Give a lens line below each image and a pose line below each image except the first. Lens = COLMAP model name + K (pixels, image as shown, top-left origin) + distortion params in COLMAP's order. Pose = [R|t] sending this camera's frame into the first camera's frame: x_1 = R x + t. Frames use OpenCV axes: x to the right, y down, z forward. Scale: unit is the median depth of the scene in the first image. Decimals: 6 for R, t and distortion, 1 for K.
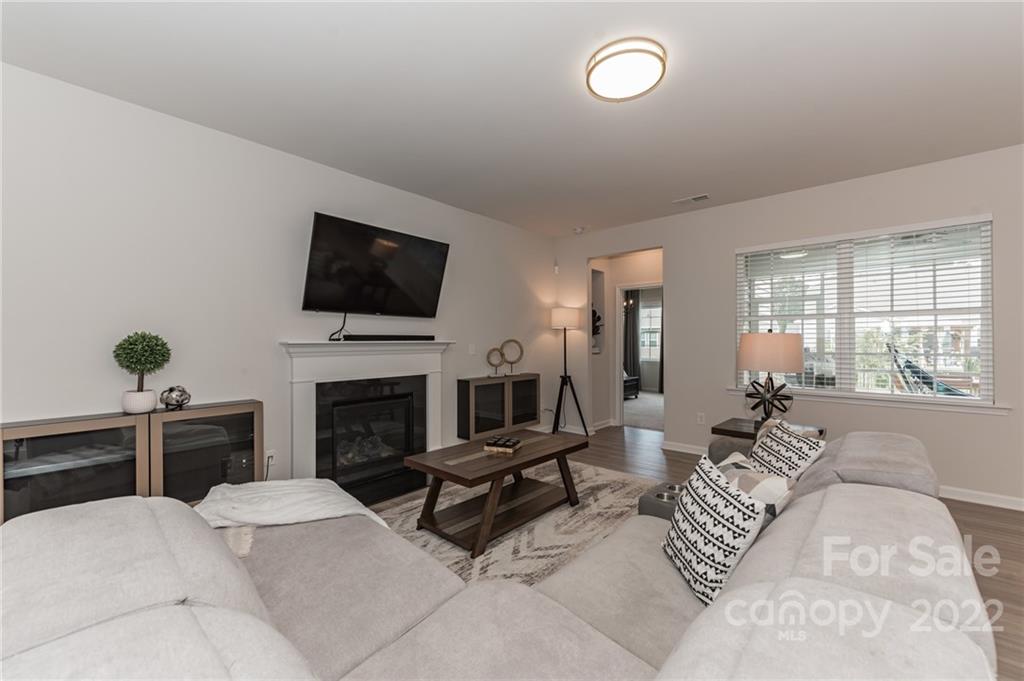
lens RADIAL K [[414.8, 0, 511.7], [0, 414.8, 339.8], [0, 0, 1]] dist [-0.000557, -0.000017]
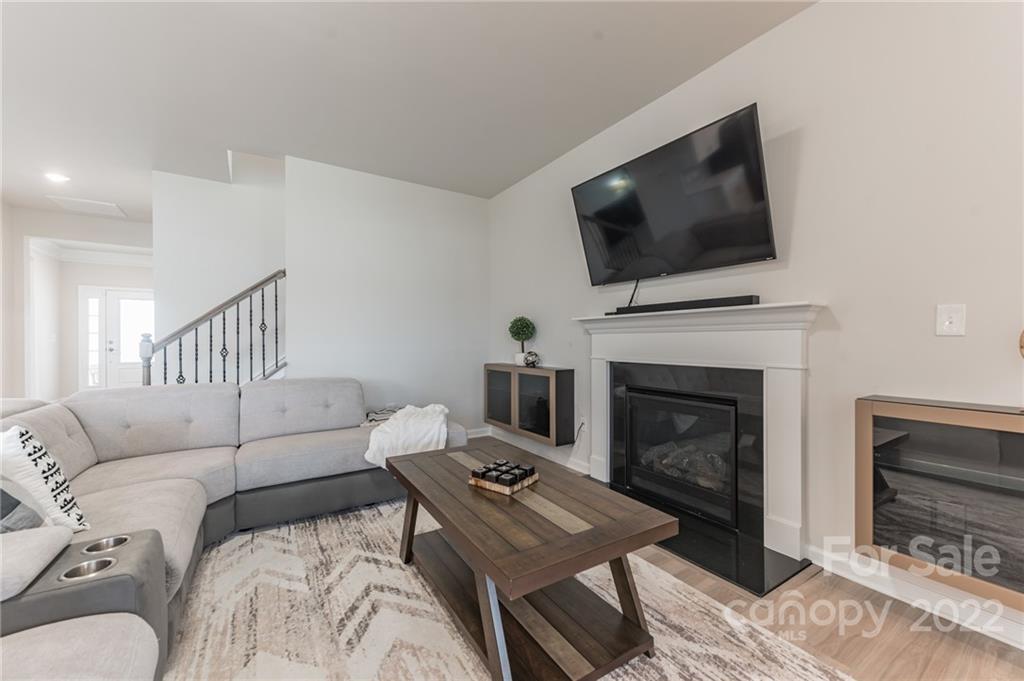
lens RADIAL K [[407.3, 0, 512.7], [0, 407.3, 340.2], [0, 0, 1]] dist [0.008649, -0.001434]
pose [[-0.263785, 0.005892, -0.964564, 0.524561], [0.000540, 0.999982, 0.005961, 0.055873], [0.964581, 0.001051, -0.263783, 1.146170]]
